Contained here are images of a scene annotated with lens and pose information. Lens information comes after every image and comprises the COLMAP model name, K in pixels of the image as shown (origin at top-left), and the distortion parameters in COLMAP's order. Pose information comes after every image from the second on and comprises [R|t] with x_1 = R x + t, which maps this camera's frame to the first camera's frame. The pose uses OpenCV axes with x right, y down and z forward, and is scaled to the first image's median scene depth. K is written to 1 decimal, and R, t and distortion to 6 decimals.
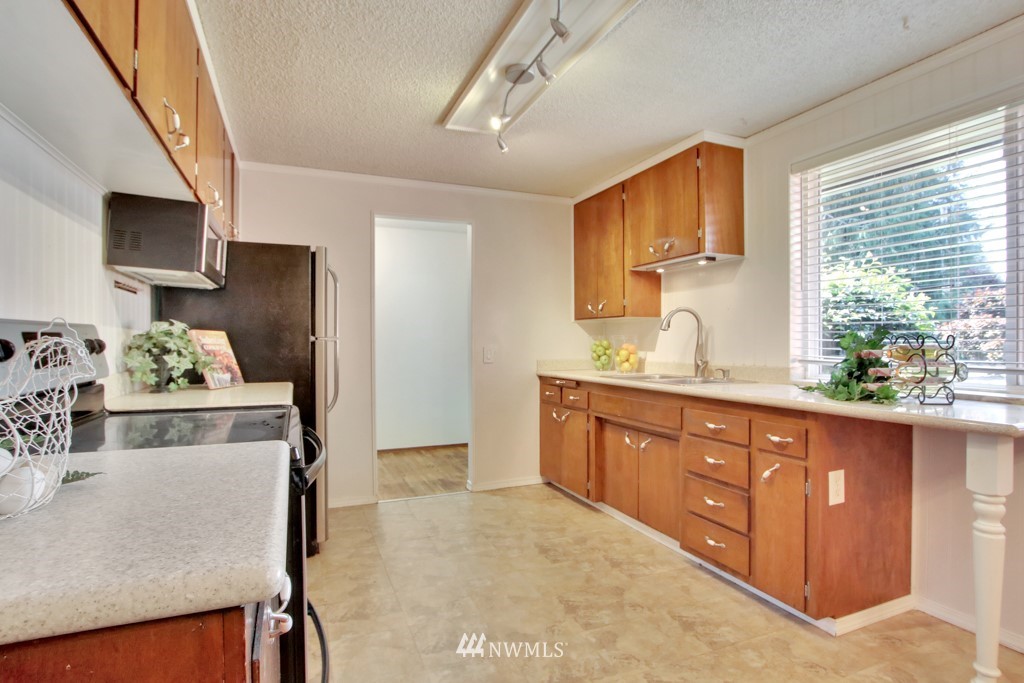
lens RADIAL K [[541.6, 0, 512.8], [0, 541.6, 345.5], [0, 0, 1]] dist [-0.027512, 0.000863]
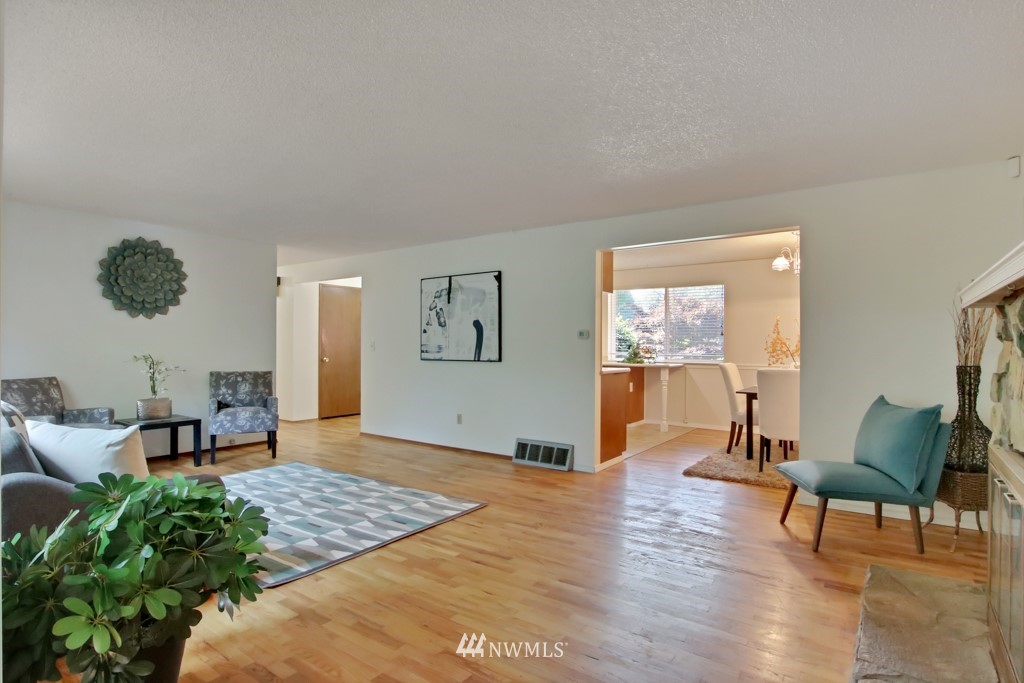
lens RADIAL K [[541.6, 0, 512.8], [0, 541.6, 345.5], [0, 0, 1]] dist [-0.027512, 0.000863]
pose [[0.865682, 0.007389, 0.500539, -2.058860], [-0.006020, 0.999972, -0.004349, 0.001668], [-0.500557, 0.000751, 0.865703, -1.910433]]
